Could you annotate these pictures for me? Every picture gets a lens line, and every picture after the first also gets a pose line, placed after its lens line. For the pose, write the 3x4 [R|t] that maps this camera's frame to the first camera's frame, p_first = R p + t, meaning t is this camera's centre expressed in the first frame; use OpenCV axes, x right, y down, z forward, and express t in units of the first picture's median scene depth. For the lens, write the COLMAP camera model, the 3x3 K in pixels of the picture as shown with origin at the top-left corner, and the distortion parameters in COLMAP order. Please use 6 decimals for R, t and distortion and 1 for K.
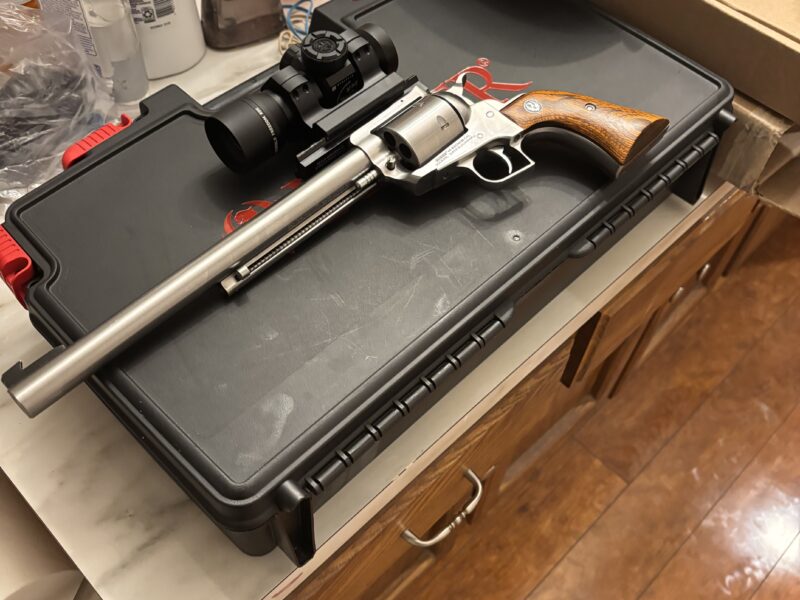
lens RADIAL K [[831.9, 0, 400.0], [0, 831.9, 300.0], [0, 0, 1]] dist [-0.114270, 0.660985]
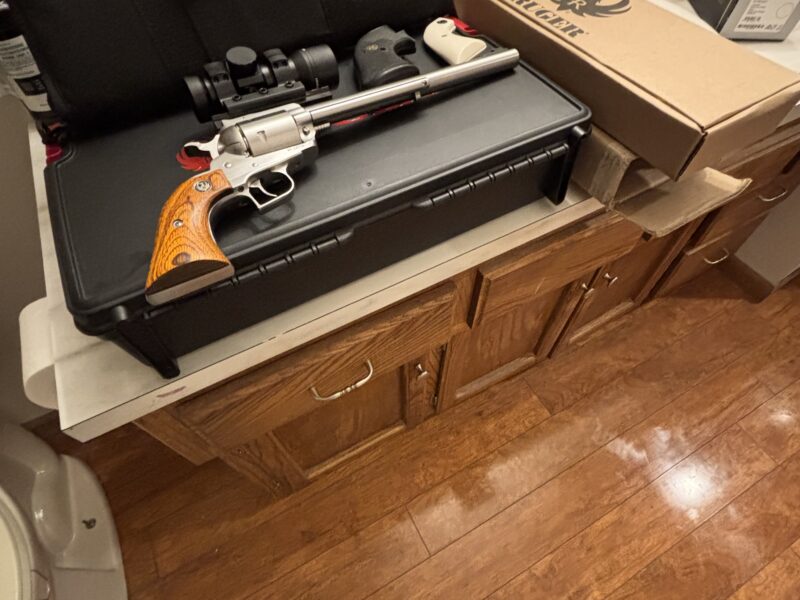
lens RADIAL K [[459.6, 0, 400.0], [0, 459.6, 300.0], [0, 0, 1]] dist [-0.003444, -0.000324]
pose [[0.956968, 0.196985, -0.213095, 0.178189], [-0.191249, 0.980396, 0.047418, 0.029622], [0.218258, -0.004623, 0.975880, 0.124788]]
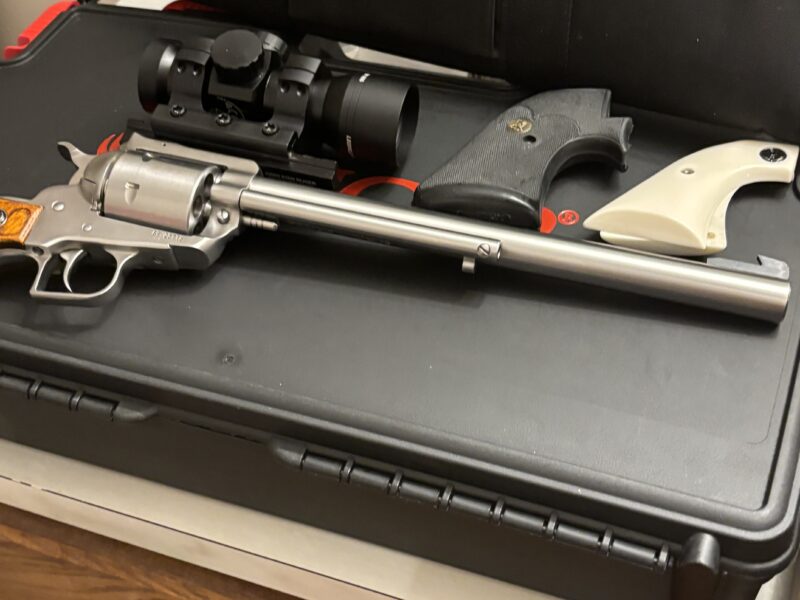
lens RADIAL K [[1221.4, 0, 400.0], [0, 1221.4, 300.0], [0, 0, 1]] dist [0.183363, -0.049956]
pose [[0.378354, 0.616399, -0.690580, 0.410488], [-0.660645, 0.702379, 0.264978, -0.225858], [0.648380, 0.355972, 0.672969, 0.168695]]
